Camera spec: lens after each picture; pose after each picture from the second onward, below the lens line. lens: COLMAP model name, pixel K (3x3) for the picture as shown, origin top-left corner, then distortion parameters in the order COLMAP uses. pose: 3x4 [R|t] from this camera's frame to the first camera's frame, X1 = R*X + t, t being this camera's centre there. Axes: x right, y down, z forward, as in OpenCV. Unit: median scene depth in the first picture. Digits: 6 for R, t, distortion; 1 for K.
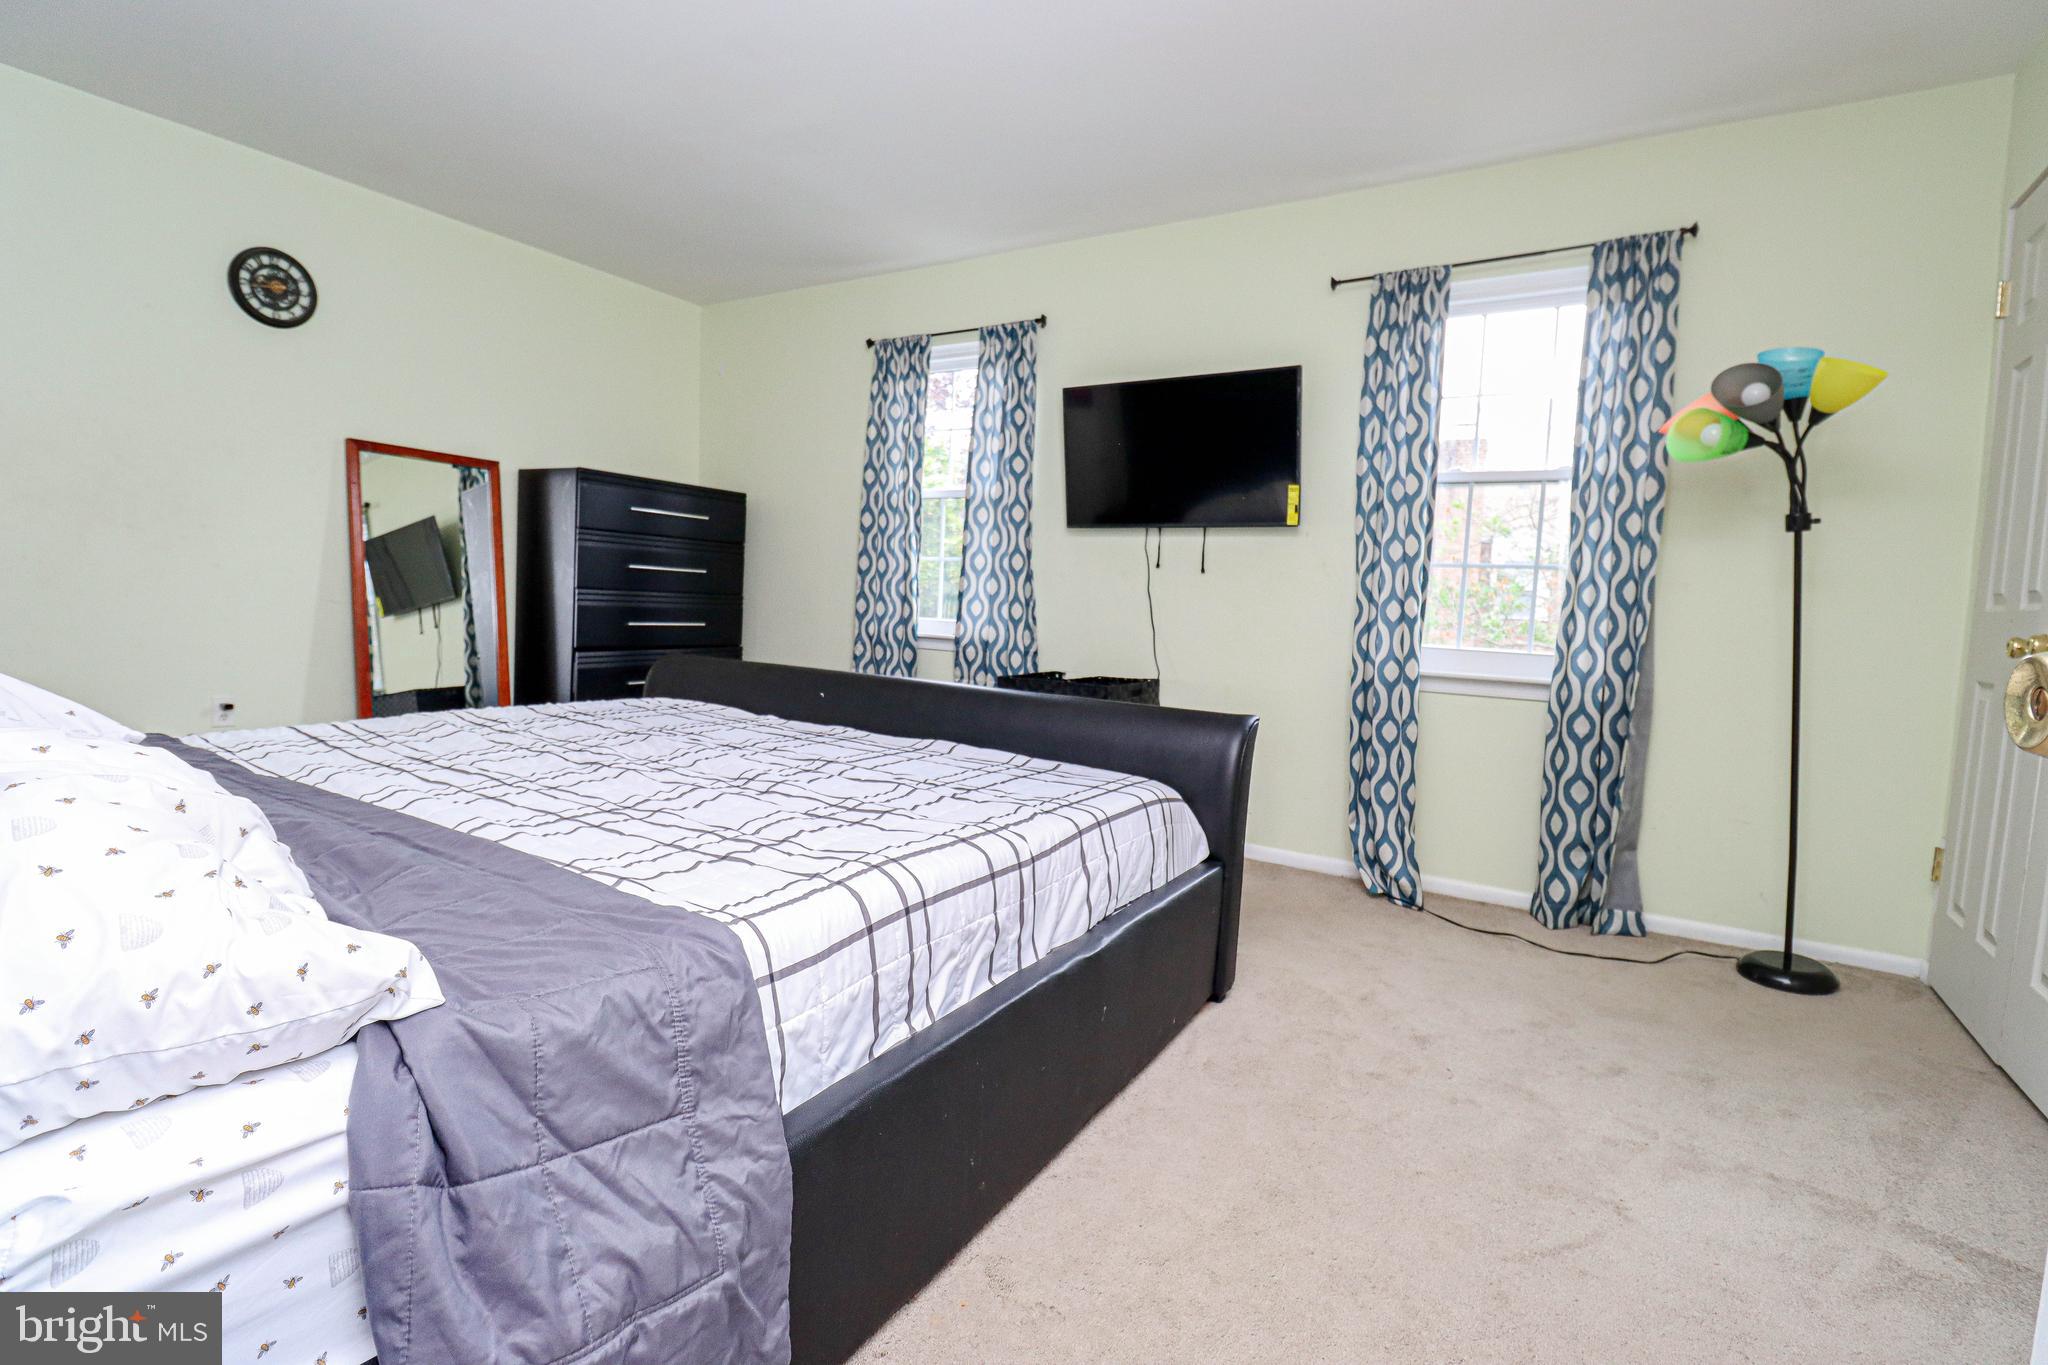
lens RADIAL K [[975.3, 0, 1046.6], [0, 975.3, 673.4], [0, 0, 1]] dist [0.000930, -0.014477]
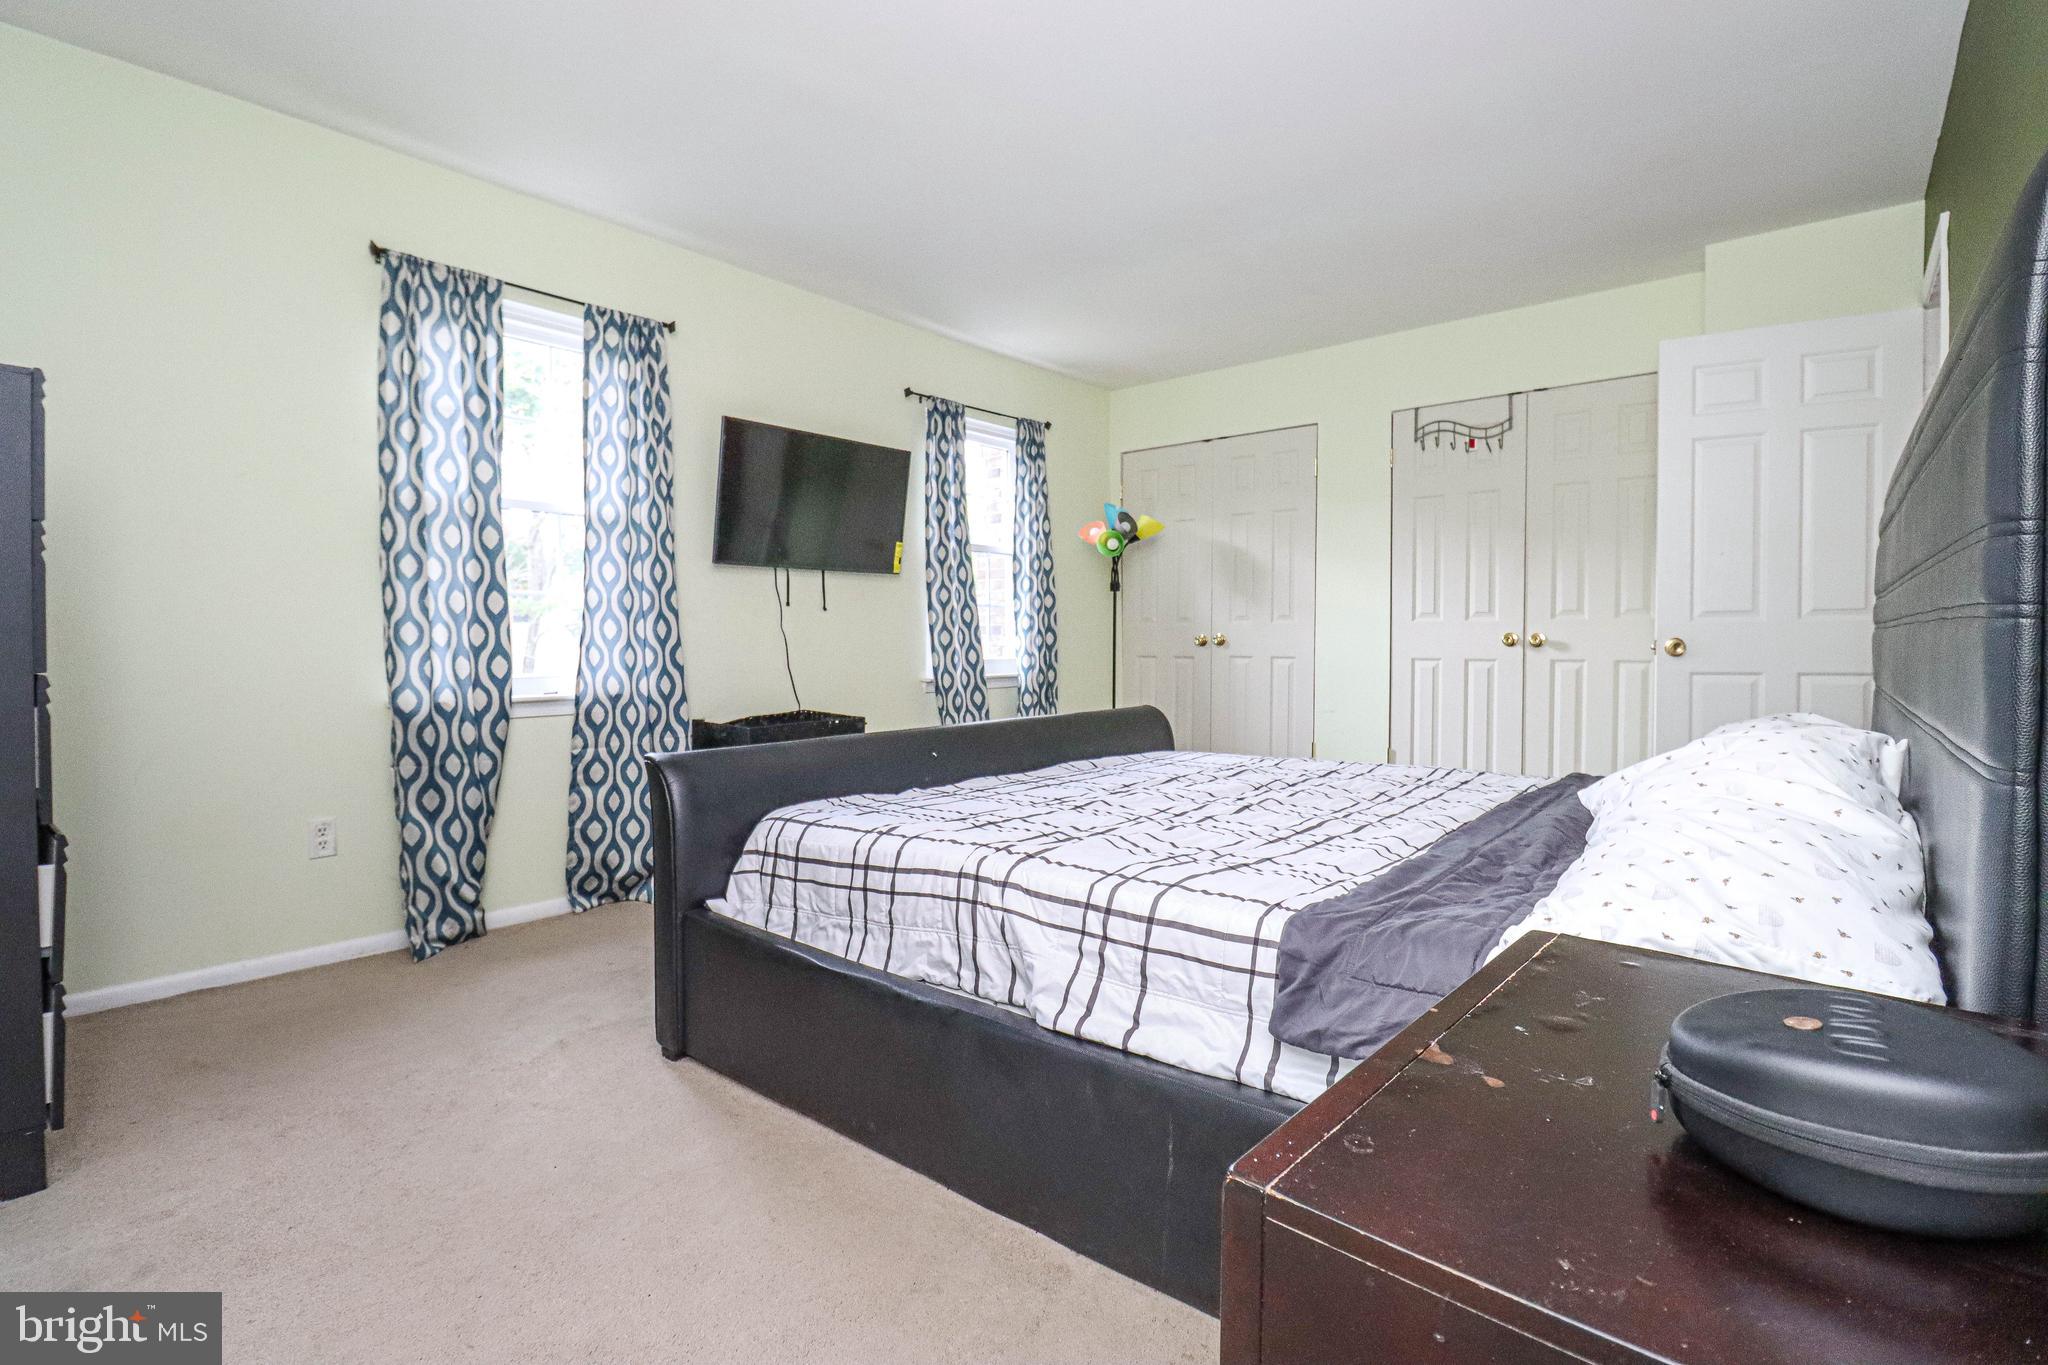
lens RADIAL K [[975.3, 0, 1046.6], [0, 975.3, 673.4], [0, 0, 1]] dist [0.000930, -0.014477]
pose [[0.109491, -0.087021, 0.990171, -0.830676], [0.076174, 0.993965, 0.078931, -0.089690], [-0.991065, 0.066783, 0.115459, 0.556692]]
